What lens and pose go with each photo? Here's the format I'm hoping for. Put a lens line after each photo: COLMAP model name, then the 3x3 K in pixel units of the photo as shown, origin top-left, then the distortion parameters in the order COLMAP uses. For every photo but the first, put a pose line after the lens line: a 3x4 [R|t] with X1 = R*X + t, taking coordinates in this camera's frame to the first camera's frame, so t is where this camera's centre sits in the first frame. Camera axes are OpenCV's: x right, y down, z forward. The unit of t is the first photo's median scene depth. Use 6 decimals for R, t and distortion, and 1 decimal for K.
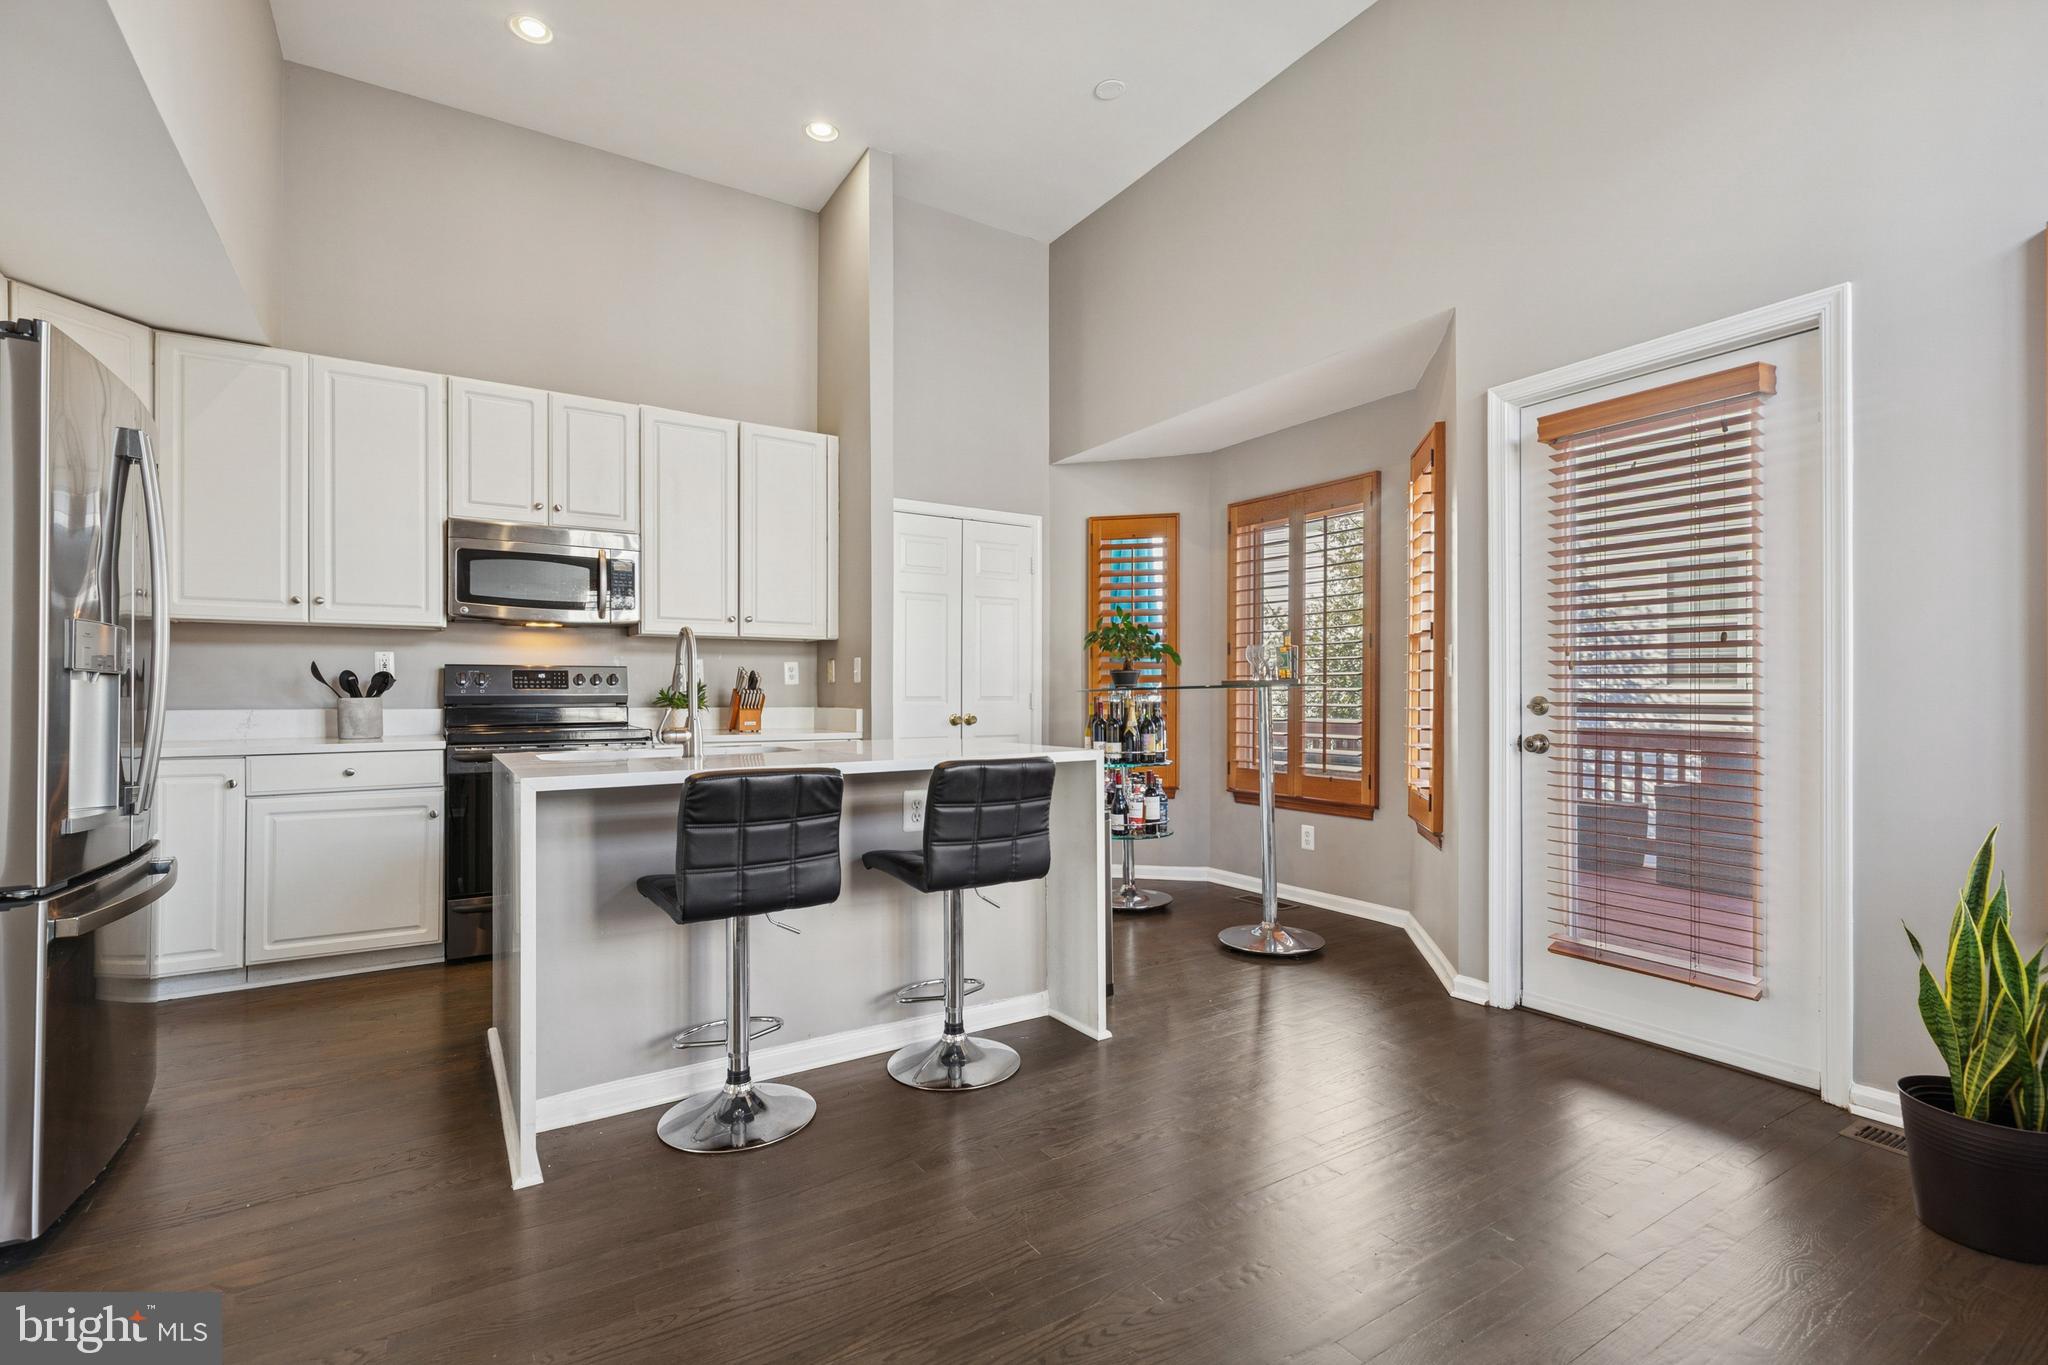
lens RADIAL K [[927.6, 0, 1020.7], [0, 927.6, 684.5], [0, 0, 1]] dist [0.002832, -0.000763]
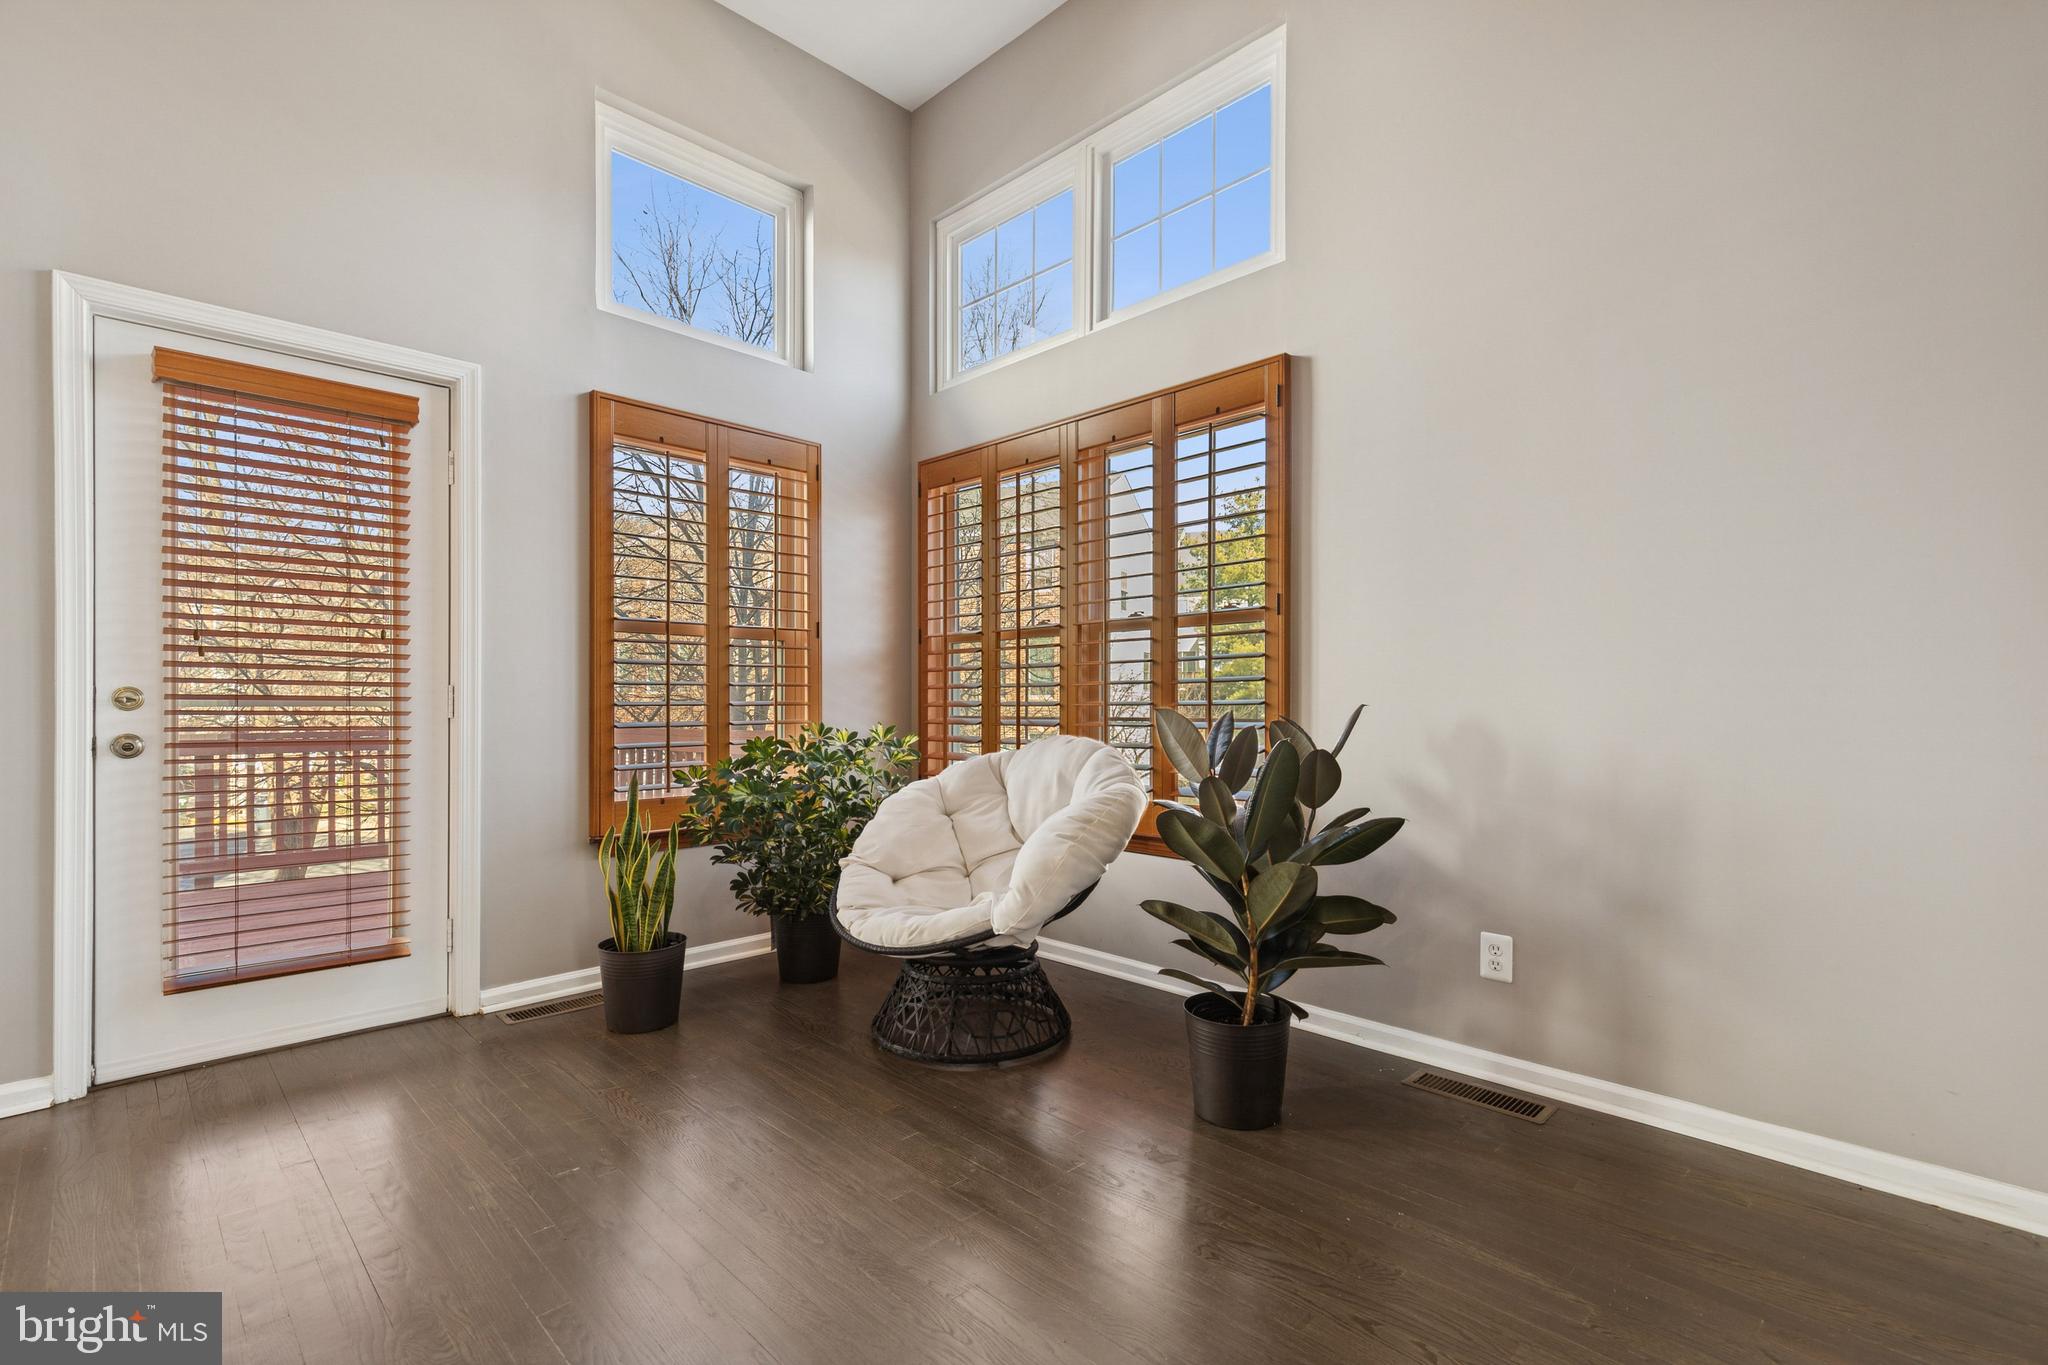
lens RADIAL K [[941.8, 0, 1020.0], [0, 941.8, 699.1], [0, 0, 1]] dist [0.011589, -0.000923]
pose [[-0.206810, 0.001259, 0.978380, -0.292356], [-0.010398, 0.999940, -0.003484, 0.013030], [-0.978326, -0.010894, -0.206785, 0.300167]]
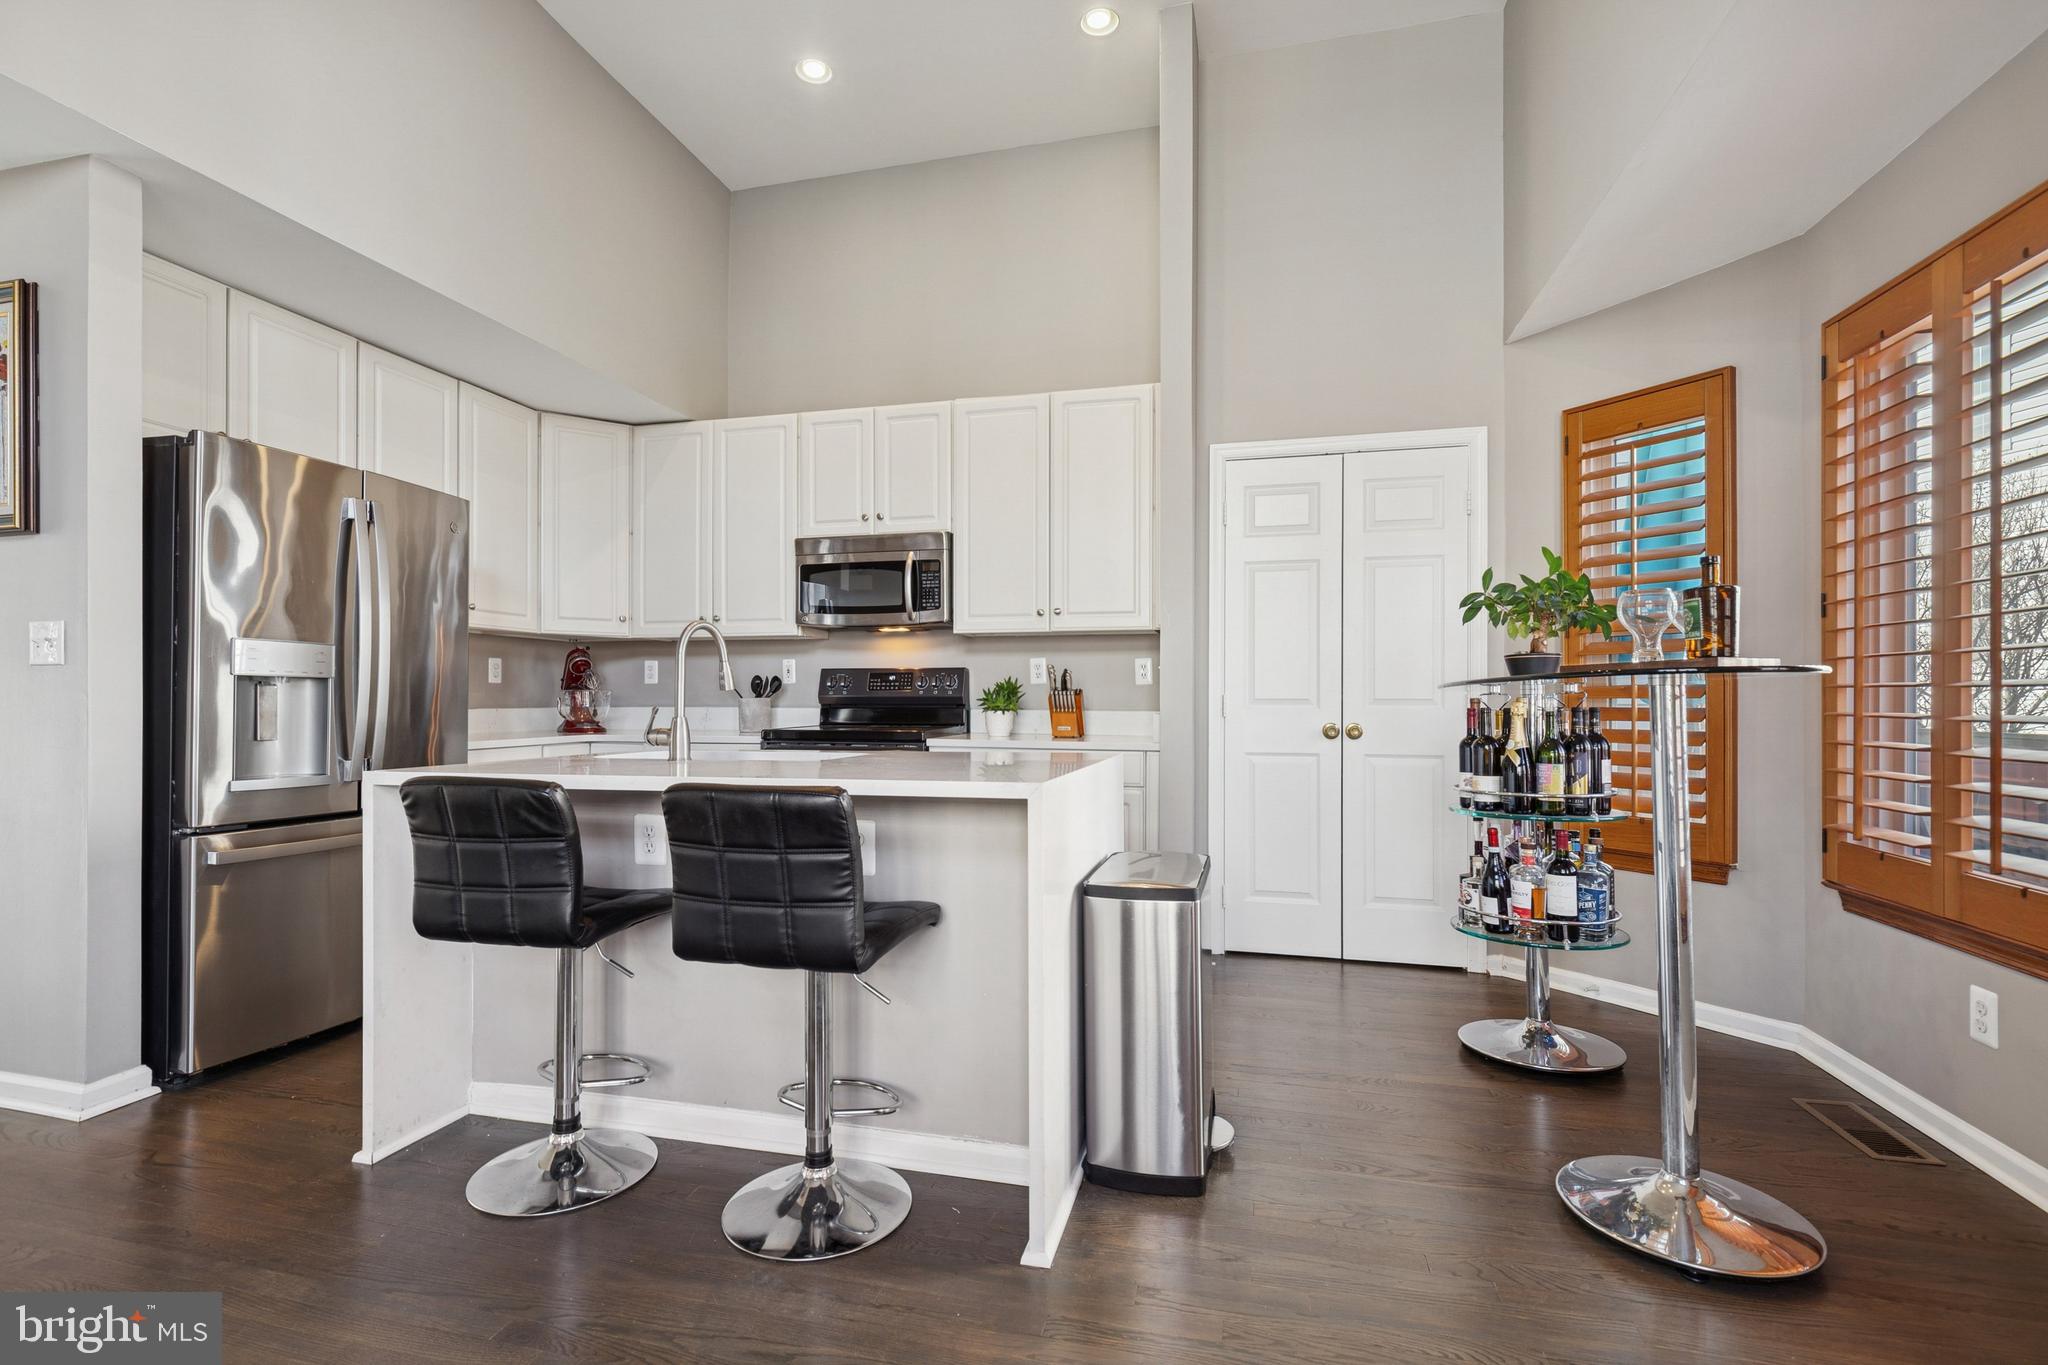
lens RADIAL K [[927.5, 0, 1020.3], [0, 927.5, 691.2], [0, 0, 1]] dist [0.009134, -0.000193]
pose [[0.682783, -0.003906, -0.730610, 0.352471], [0.005663, 0.999984, -0.000053, 0.006390], [0.730599, -0.004101, 0.682795, 0.388017]]
